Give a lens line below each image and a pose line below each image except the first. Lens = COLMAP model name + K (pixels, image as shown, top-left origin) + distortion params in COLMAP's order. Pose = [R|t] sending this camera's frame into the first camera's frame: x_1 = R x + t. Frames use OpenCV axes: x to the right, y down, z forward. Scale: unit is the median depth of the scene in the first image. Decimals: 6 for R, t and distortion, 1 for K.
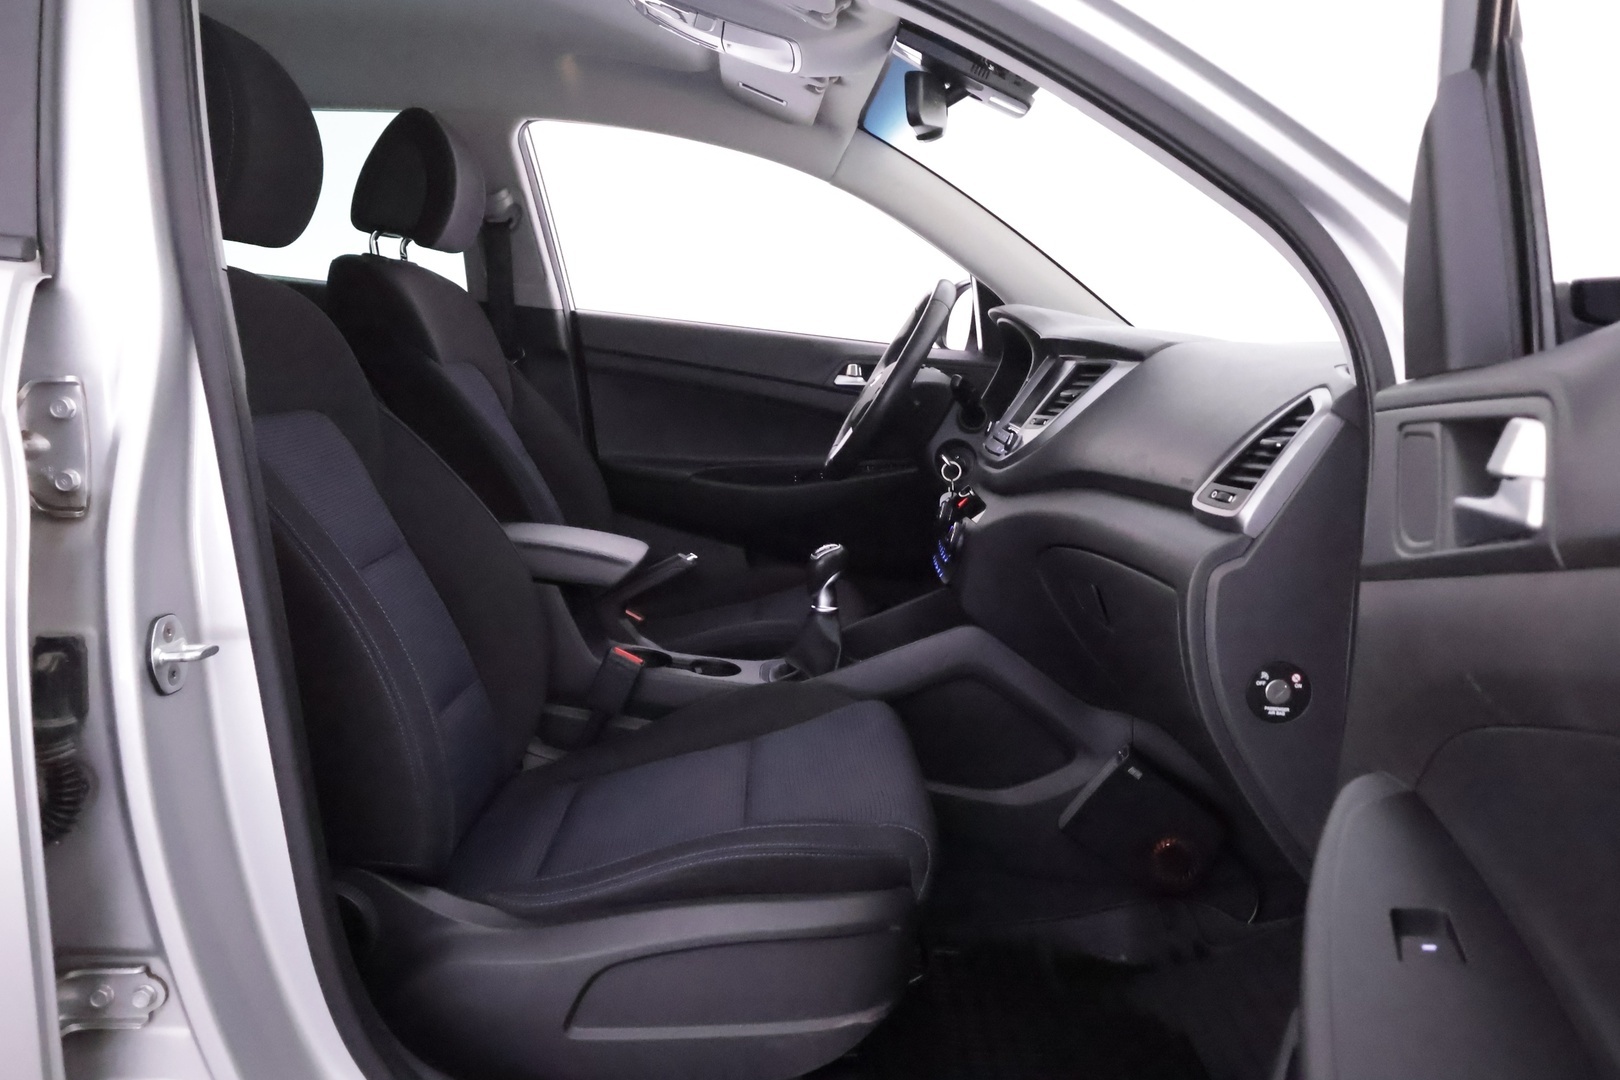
lens RADIAL K [[1260.6, 0, 810.0], [0, 1260.6, 540.0], [0, 0, 1]] dist [0.002588, 0.001898]
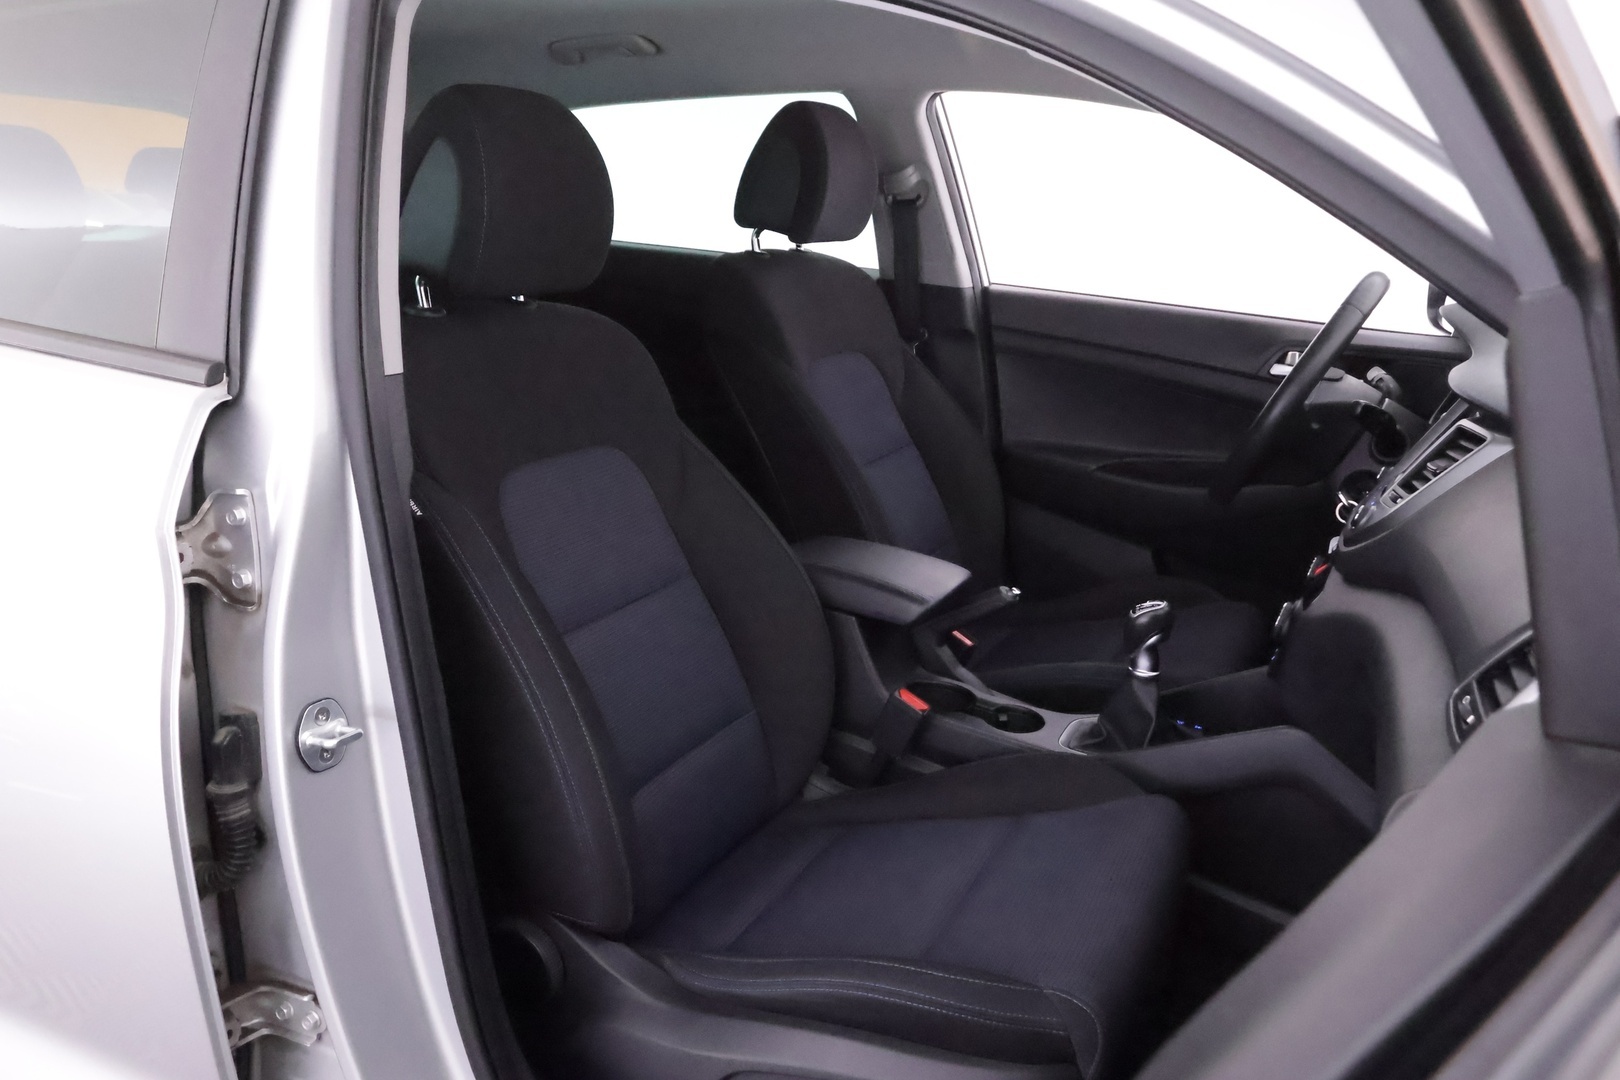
lens RADIAL K [[1270.0, 0, 810.0], [0, 1270.0, 540.0], [0, 0, 1]] dist [0.028729, 0.001189]
pose [[0.895549, 0.091835, -0.435382, 0.185151], [-0.054783, 0.993782, 0.096934, -0.112823], [0.441577, -0.062957, 0.895012, 0.103931]]
